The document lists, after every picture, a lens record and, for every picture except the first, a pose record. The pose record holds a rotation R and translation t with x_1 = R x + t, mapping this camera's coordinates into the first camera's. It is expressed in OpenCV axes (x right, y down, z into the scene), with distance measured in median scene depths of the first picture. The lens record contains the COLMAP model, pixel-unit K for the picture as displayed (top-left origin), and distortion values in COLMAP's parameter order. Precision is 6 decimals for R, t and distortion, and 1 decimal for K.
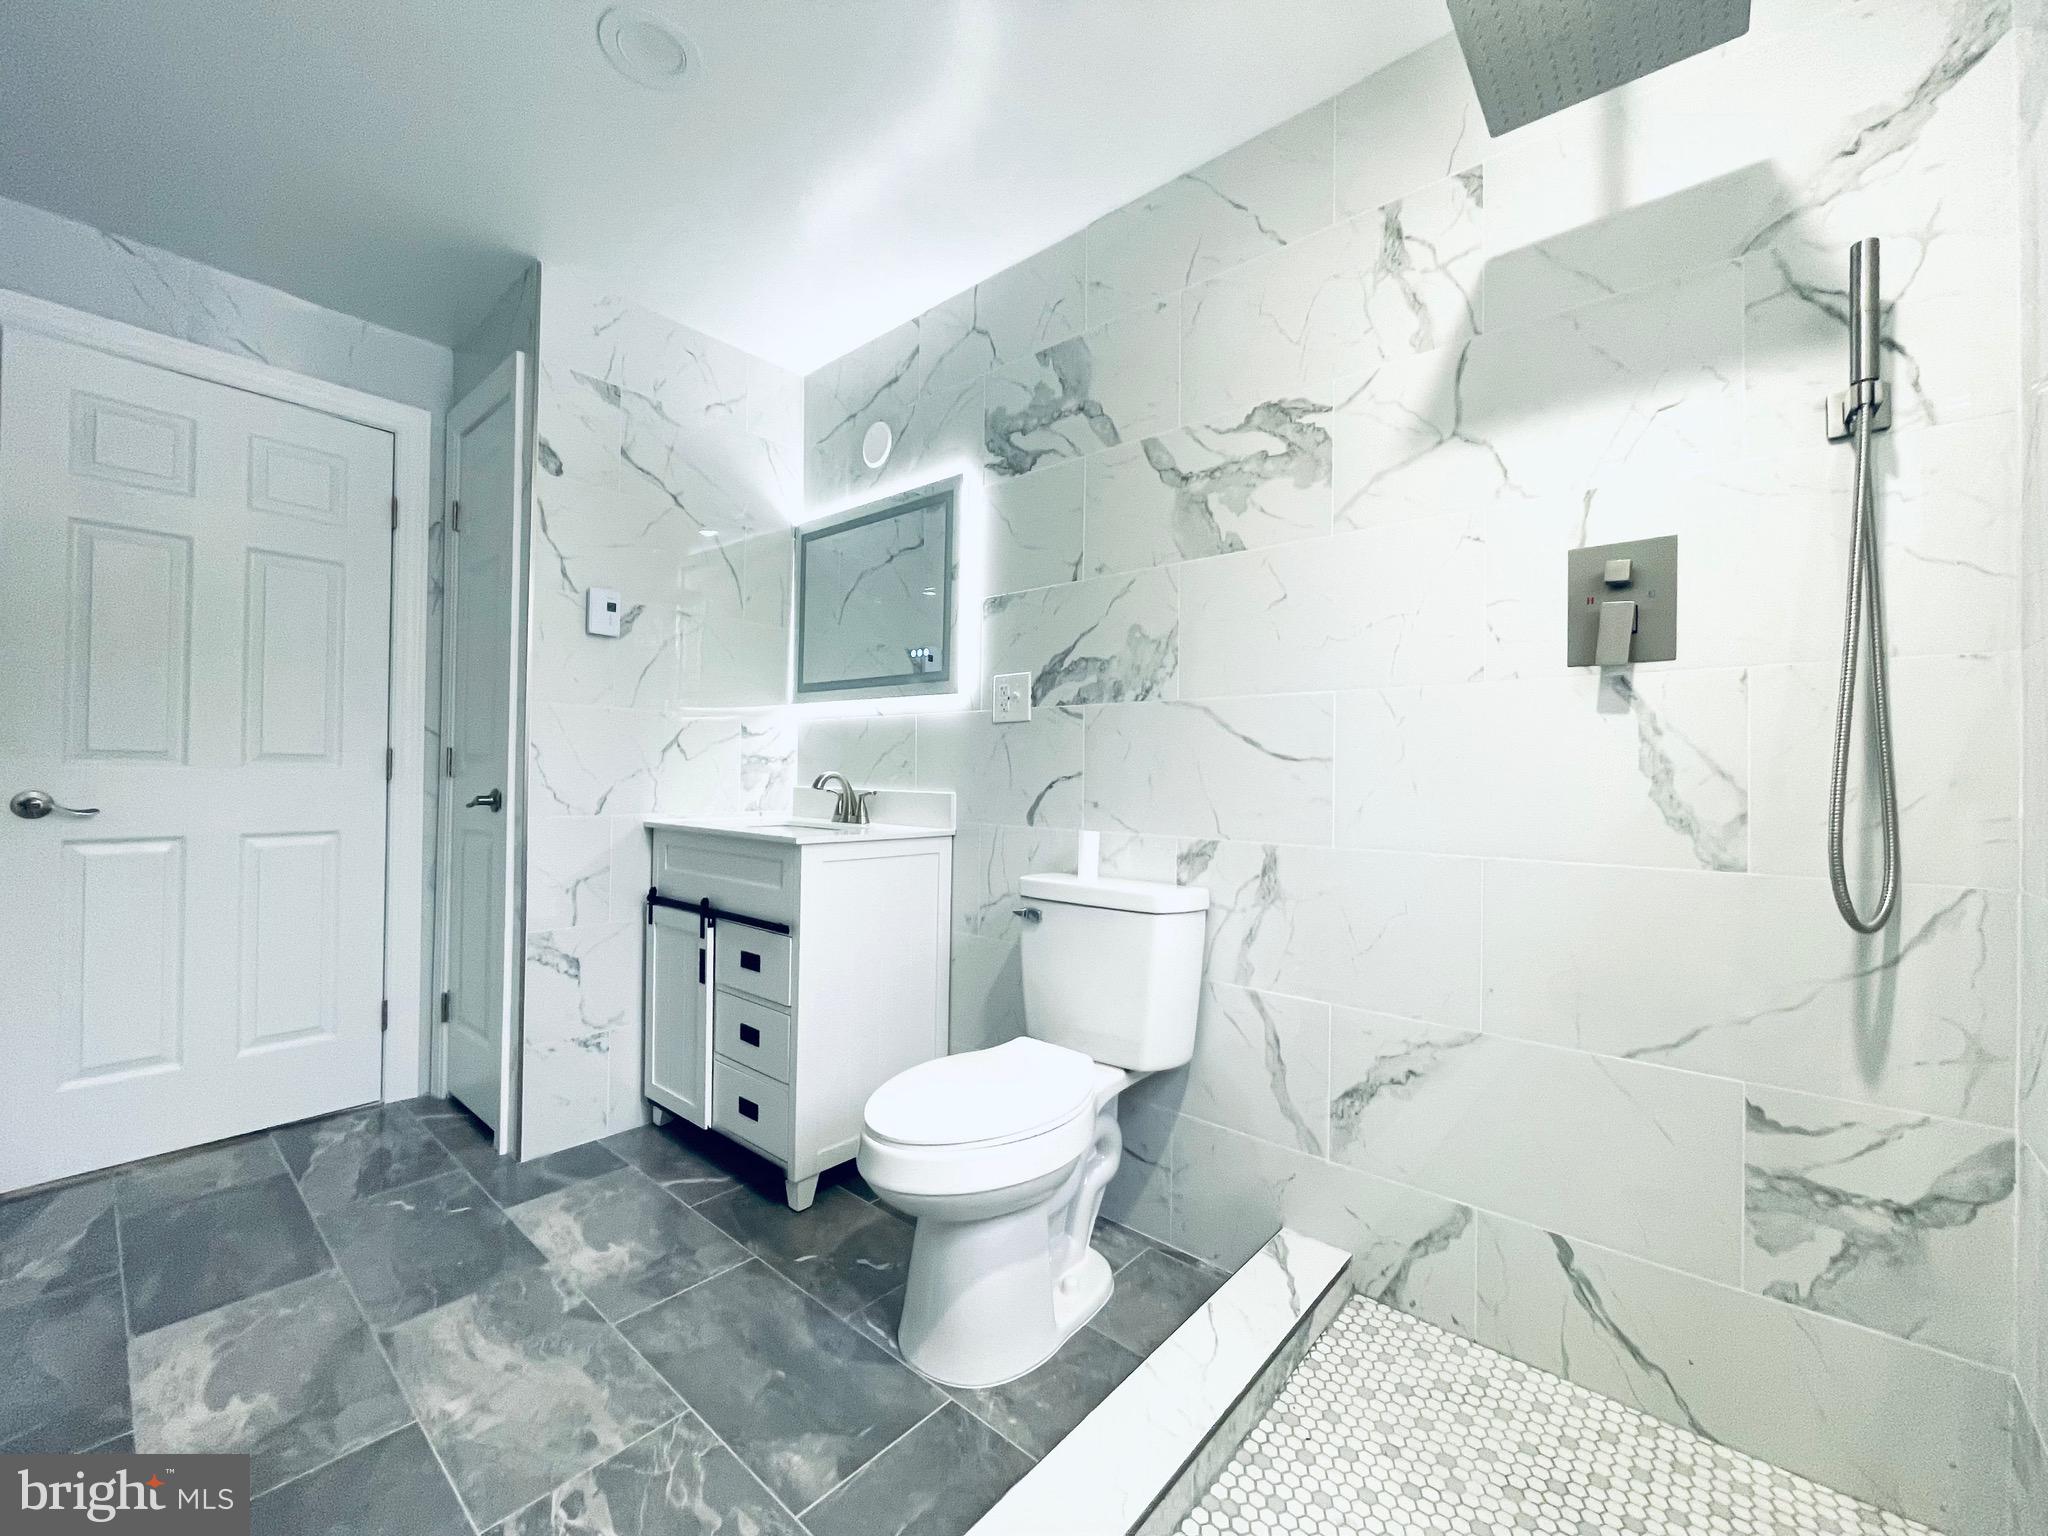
lens RADIAL K [[825.4, 0, 1024.8], [0, 825.4, 773.0], [0, 0, 1]] dist [-0.003432, -0.000325]
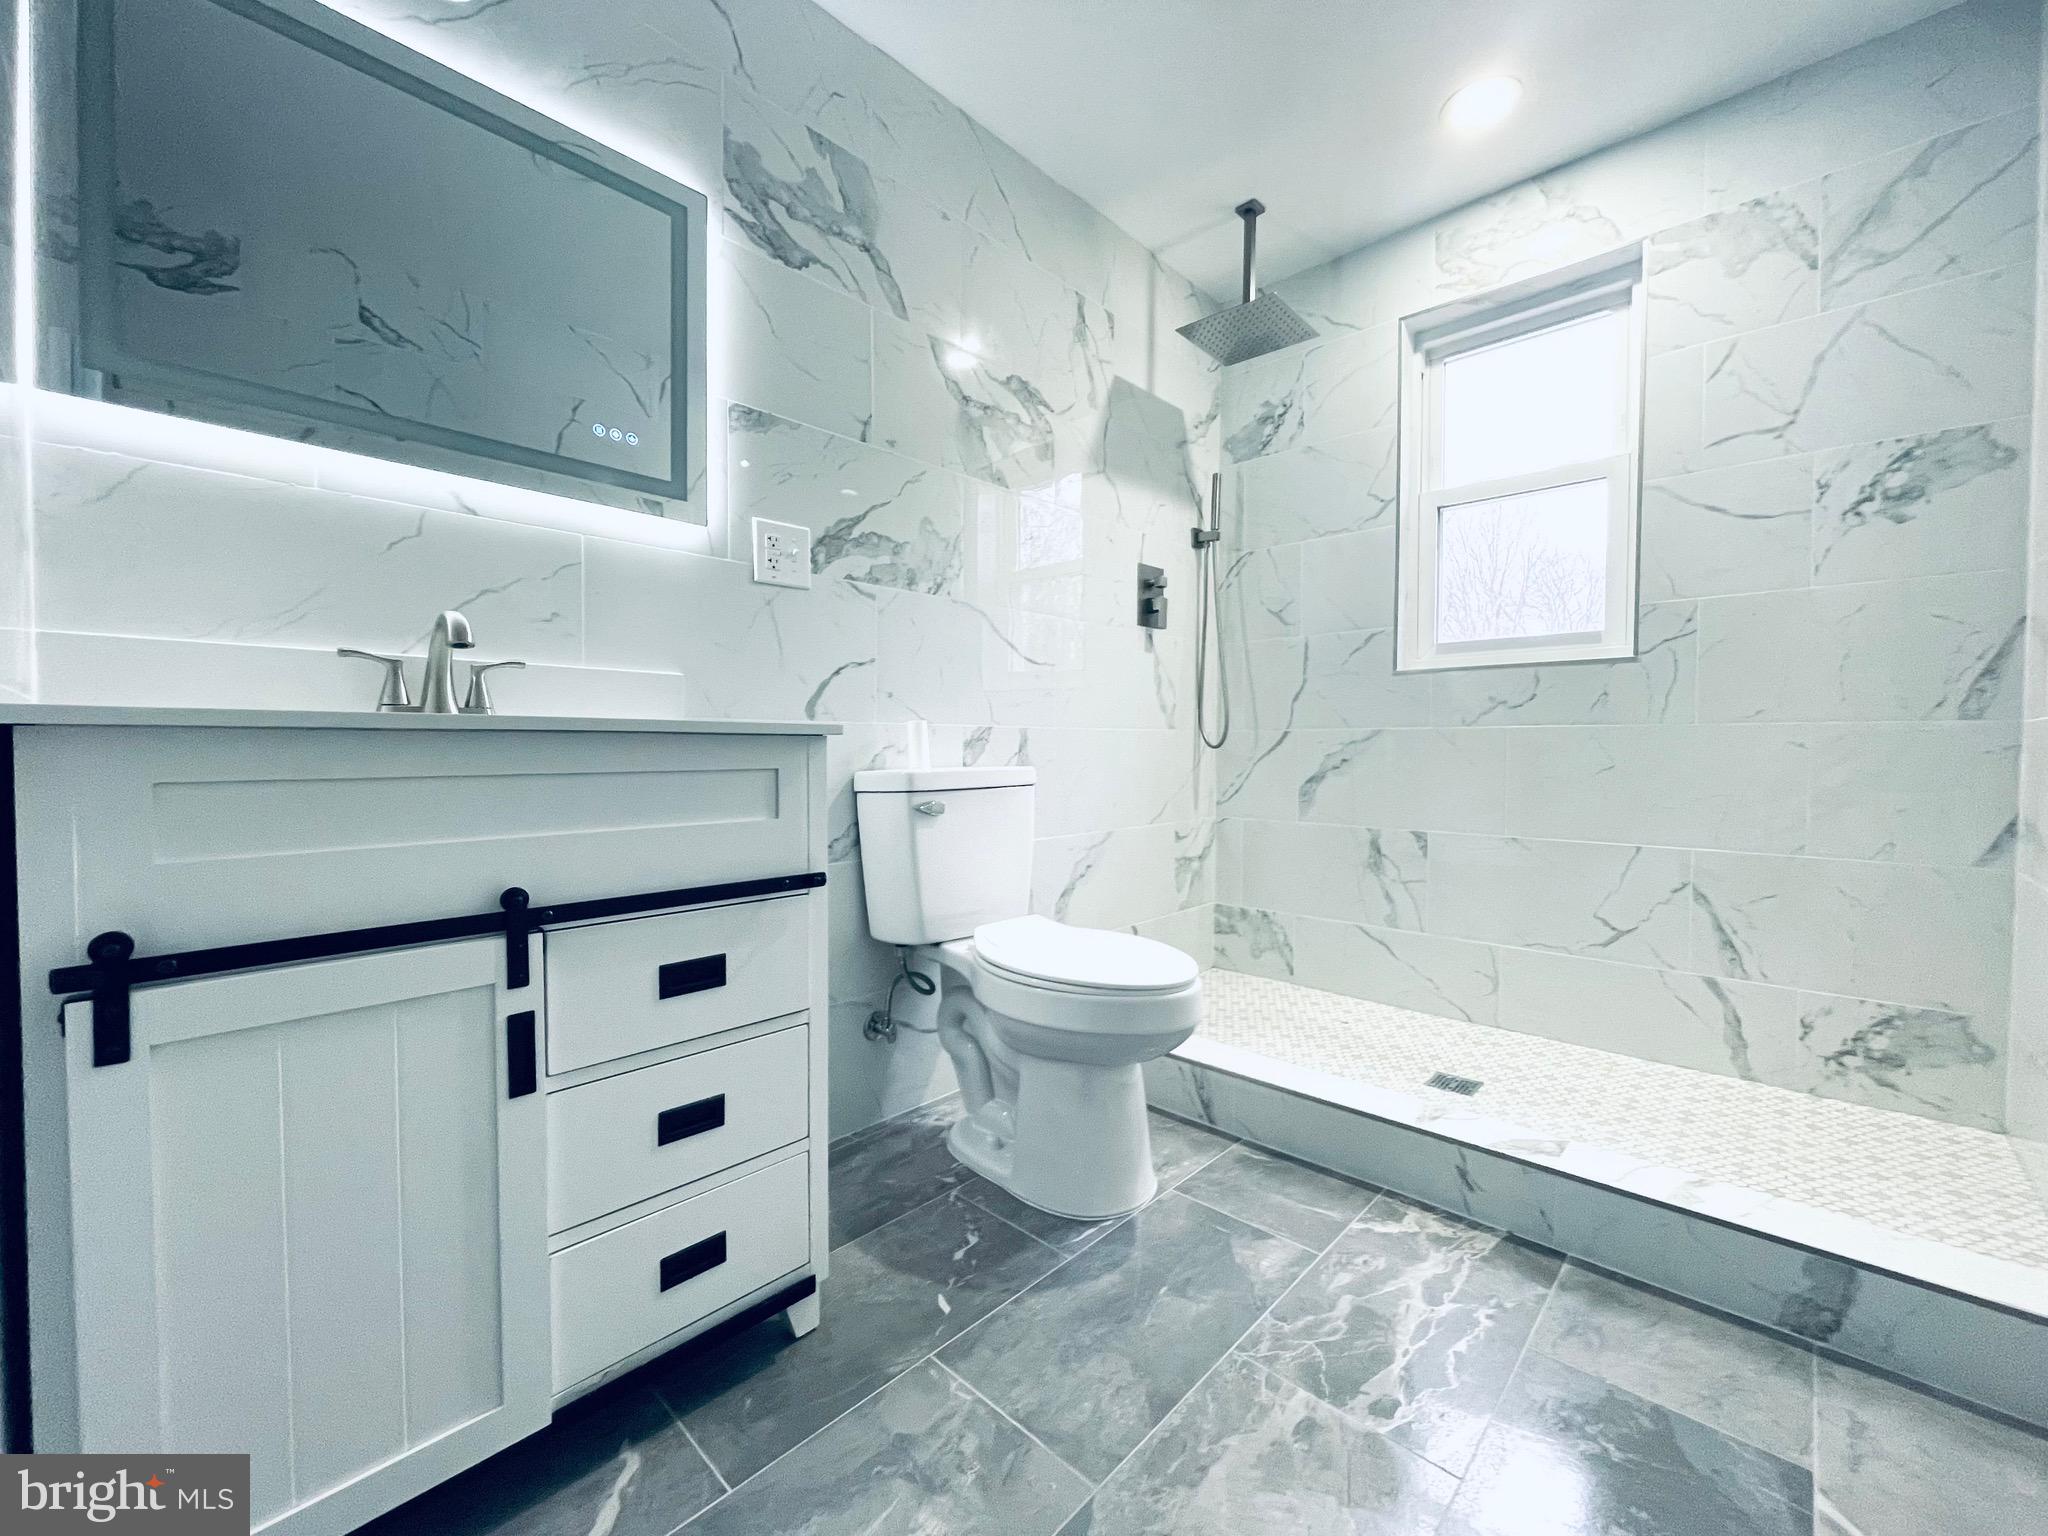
lens RADIAL K [[825.4, 0, 1023.0], [0, 825.4, 770.7], [0, 0, 1]] dist [-0.003432, -0.000325]
pose [[0.045387, -0.045940, 0.997913, -0.962371], [-0.004787, 0.998921, 0.046204, 0.091074], [-0.998958, -0.006874, 0.045118, 0.905755]]
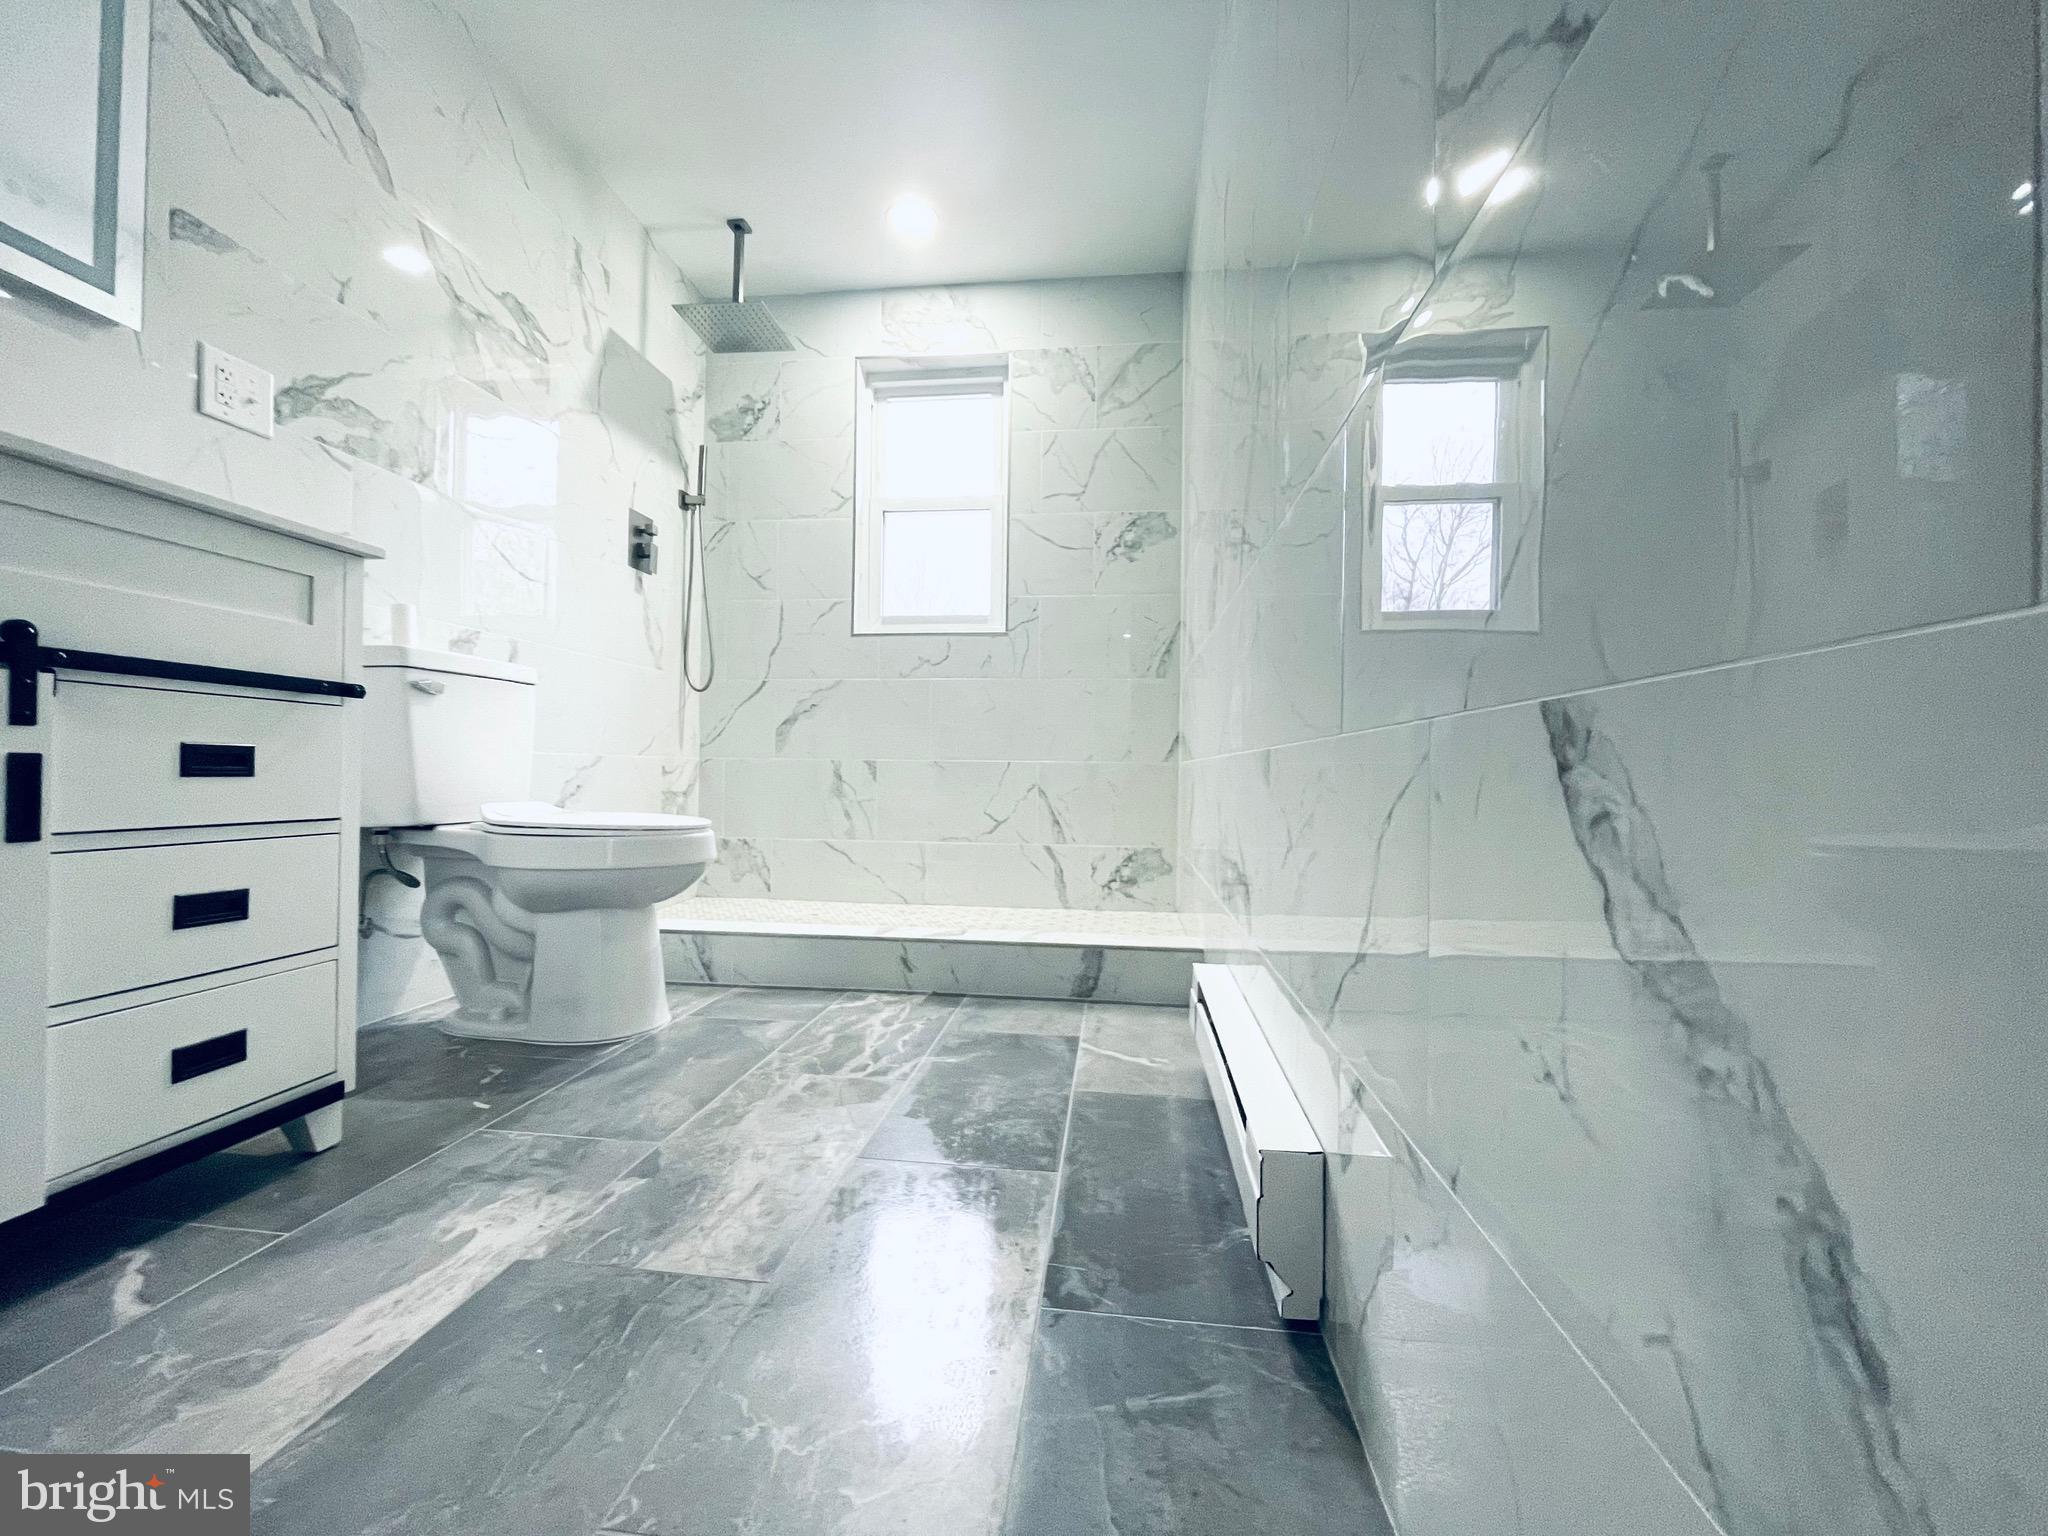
lens RADIAL K [[825.4, 0, 1023.9], [0, 825.4, 769.7], [0, 0, 1]] dist [-0.003432, -0.000325]
pose [[-0.563413, -0.018863, 0.825960, -1.195186], [-0.024226, 0.999687, 0.006305, 0.256143], [-0.825820, -0.016457, -0.563694, 1.024947]]
